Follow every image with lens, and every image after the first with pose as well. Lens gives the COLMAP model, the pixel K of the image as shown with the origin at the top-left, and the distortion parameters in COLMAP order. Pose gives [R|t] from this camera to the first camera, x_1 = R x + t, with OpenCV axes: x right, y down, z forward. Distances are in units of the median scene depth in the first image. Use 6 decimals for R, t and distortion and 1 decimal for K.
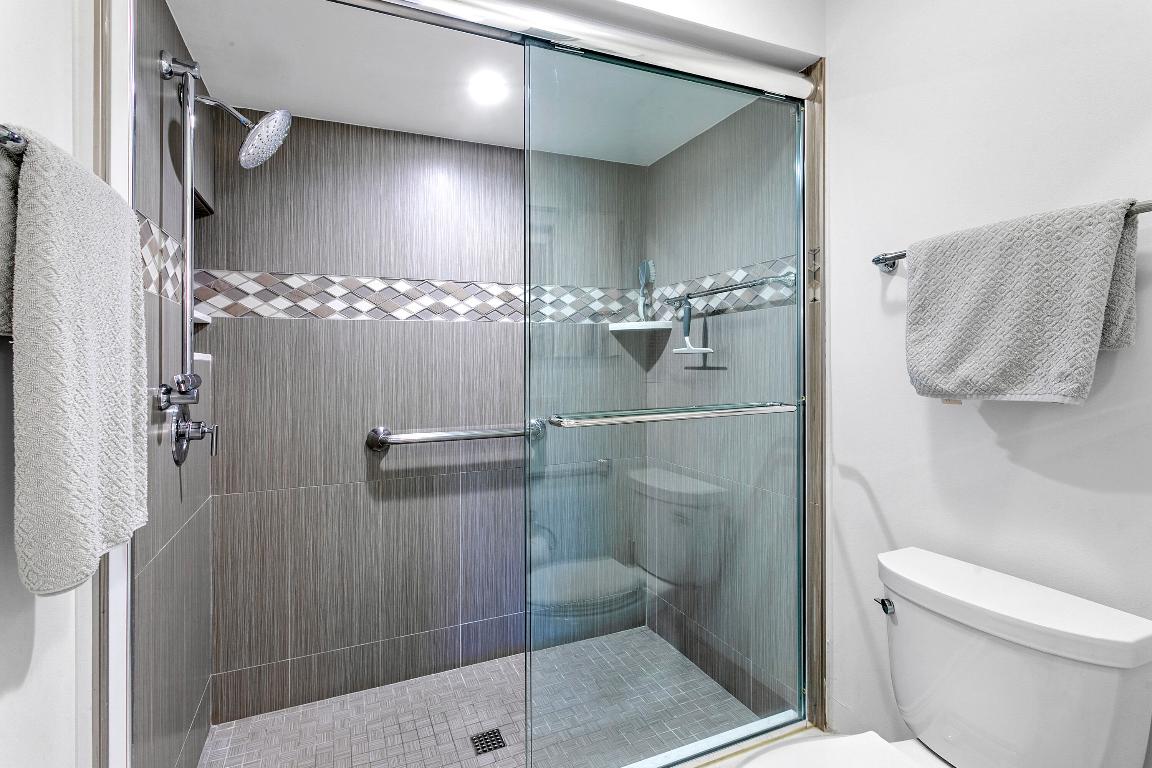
lens RADIAL K [[560.9, 0, 578.6], [0, 560.9, 373.3], [0, 0, 1]] dist [0.003552, 0.000484]
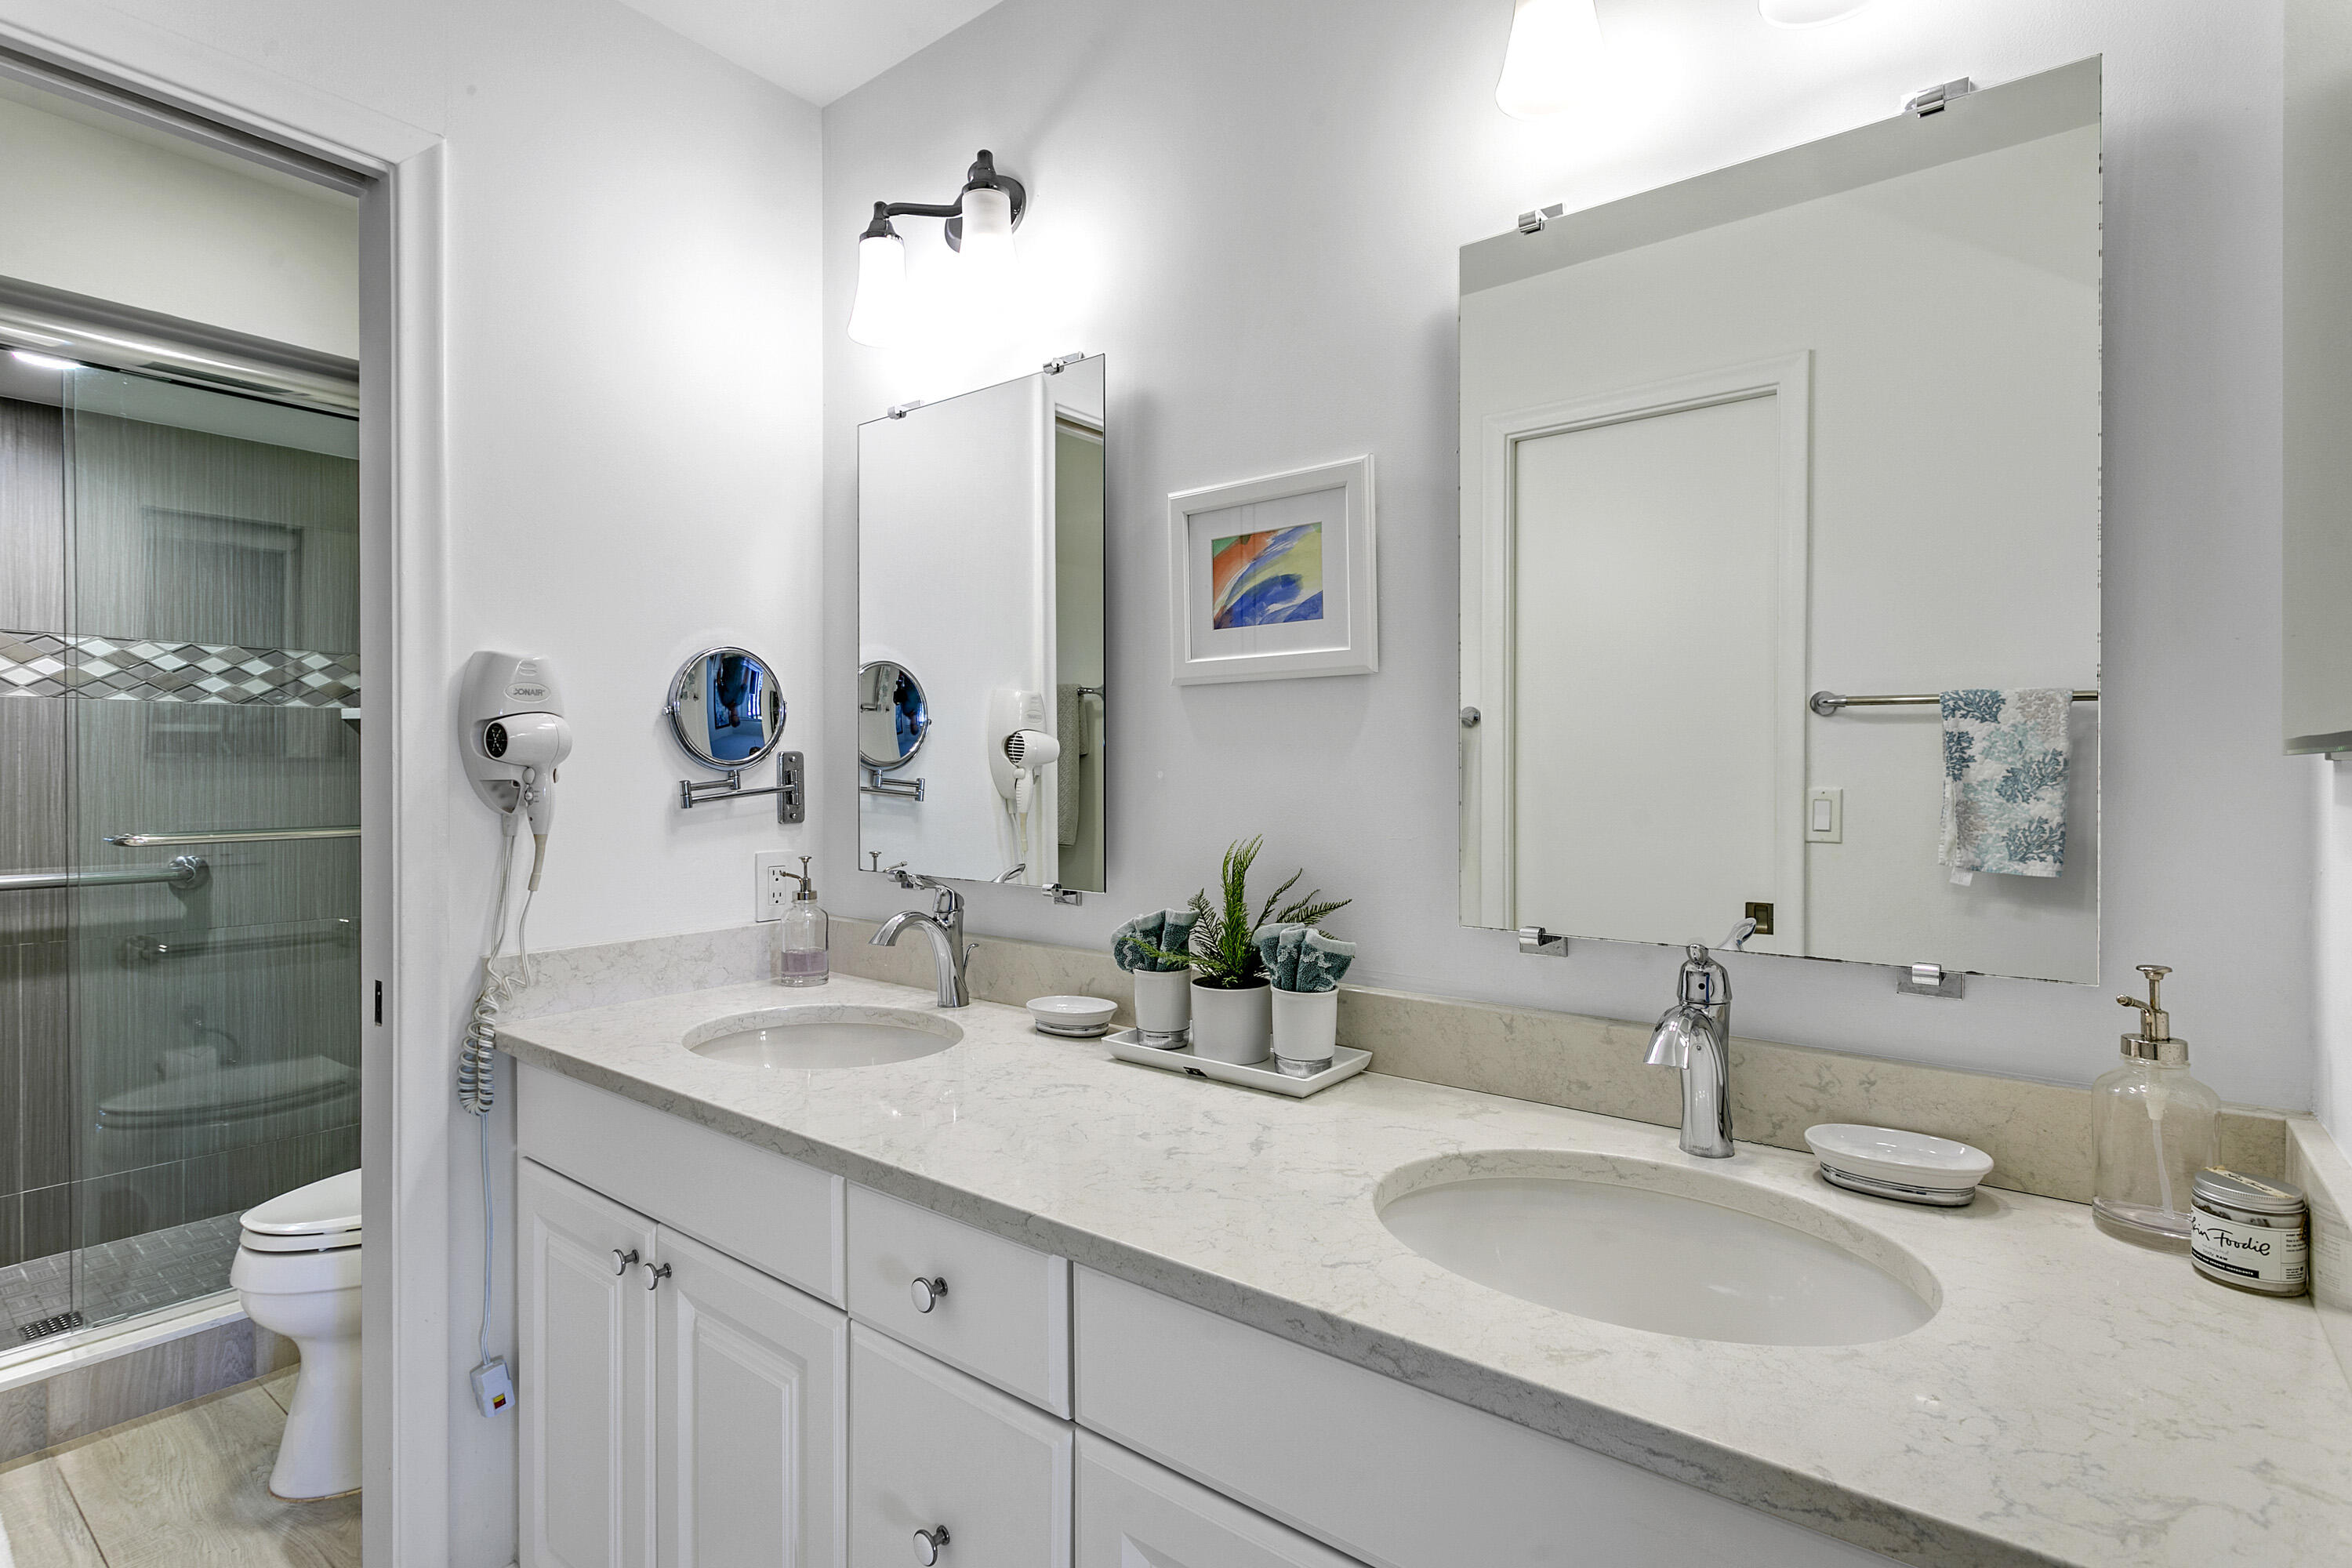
lens RADIAL K [[1145.1, 0, 1173.0], [0, 1145.1, 786.8], [0, 0, 1]] dist [0.003552, 0.000484]
pose [[0.880857, 0.003502, 0.473370, 0.284079], [0.000264, 0.999969, -0.007888, 0.013499], [-0.473383, 0.007073, 0.880828, -0.645417]]
